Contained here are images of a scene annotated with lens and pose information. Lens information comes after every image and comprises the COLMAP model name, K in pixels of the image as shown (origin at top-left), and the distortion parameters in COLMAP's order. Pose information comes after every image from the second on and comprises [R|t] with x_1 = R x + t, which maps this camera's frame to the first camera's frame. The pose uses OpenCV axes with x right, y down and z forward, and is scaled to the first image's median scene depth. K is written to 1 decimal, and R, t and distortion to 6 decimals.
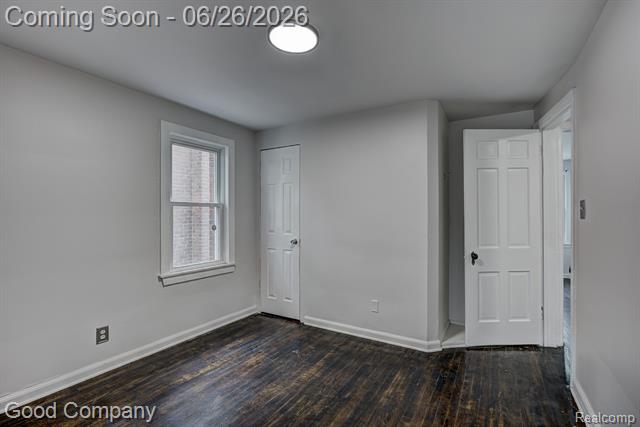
lens RADIAL K [[301.4, 0, 318.1], [0, 301.4, 213.9], [0, 0, 1]] dist [-0.011200, 0.001643]
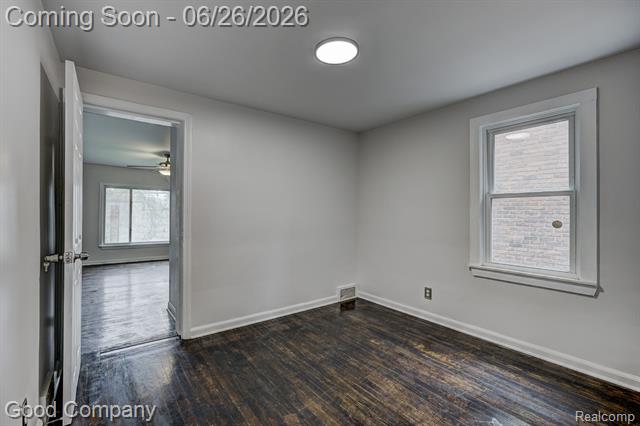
lens RADIAL K [[281.1, 0, 315.8], [0, 281.1, 209.8], [0, 0, 1]] dist [-0.001397, -0.000075]
pose [[-0.382008, -0.006217, -0.924138, 0.627948], [0.006701, 0.999932, -0.009497, 0.016354], [0.924135, -0.009821, -0.381941, 0.900391]]
